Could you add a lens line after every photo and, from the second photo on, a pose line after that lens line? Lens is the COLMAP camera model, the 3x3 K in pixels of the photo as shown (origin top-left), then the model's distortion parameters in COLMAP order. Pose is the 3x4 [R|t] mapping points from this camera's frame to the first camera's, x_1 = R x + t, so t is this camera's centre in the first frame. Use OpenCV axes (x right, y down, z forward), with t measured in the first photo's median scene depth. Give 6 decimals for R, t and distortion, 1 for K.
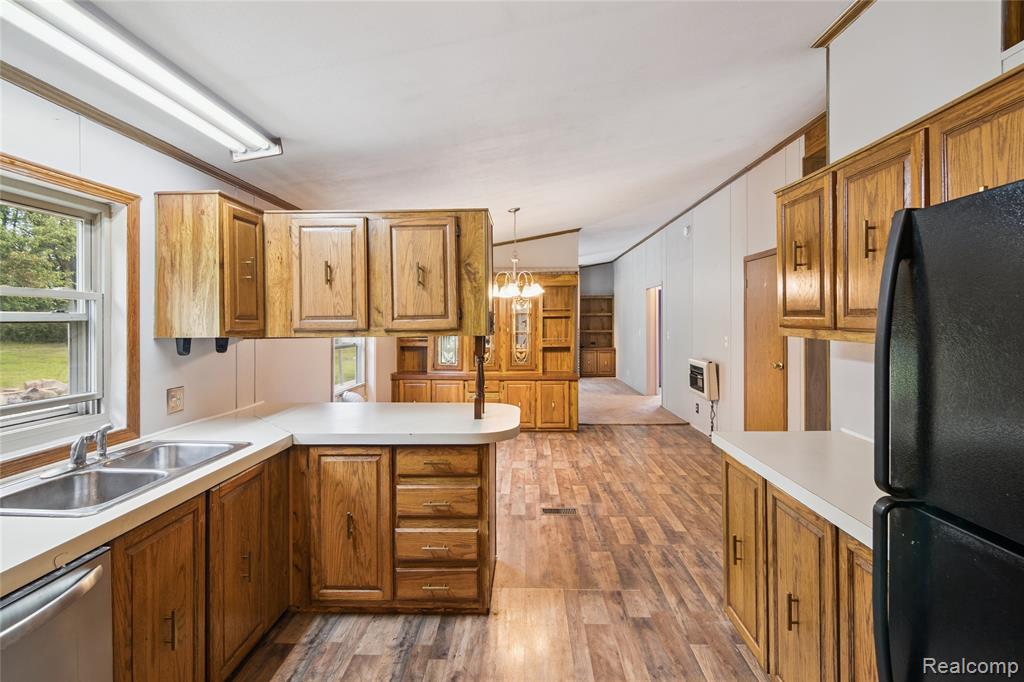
lens RADIAL K [[487.3, 0, 506.5], [0, 487.3, 318.7], [0, 0, 1]] dist [0.001250, -0.000072]
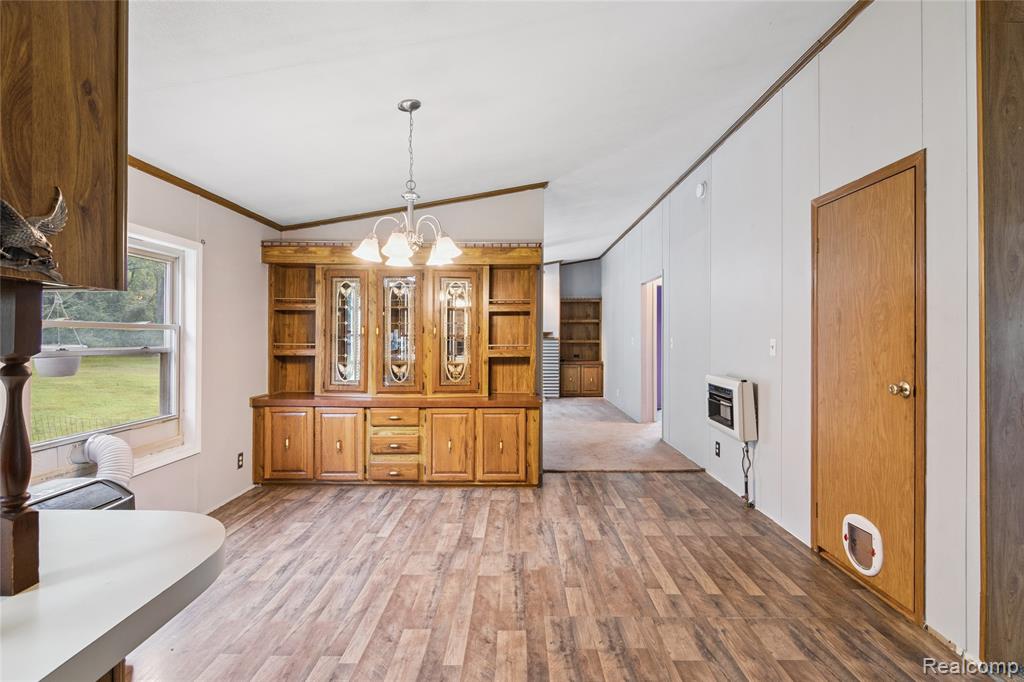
lens RADIAL K [[491.6, 0, 511.3], [0, 491.6, 332.3], [0, 0, 1]] dist [0.002530, -0.000750]
pose [[0.999644, 0.005046, 0.026214, 0.088782], [-0.004961, 0.999982, -0.003329, 0.026506], [-0.026231, 0.003198, 0.999651, 0.330946]]
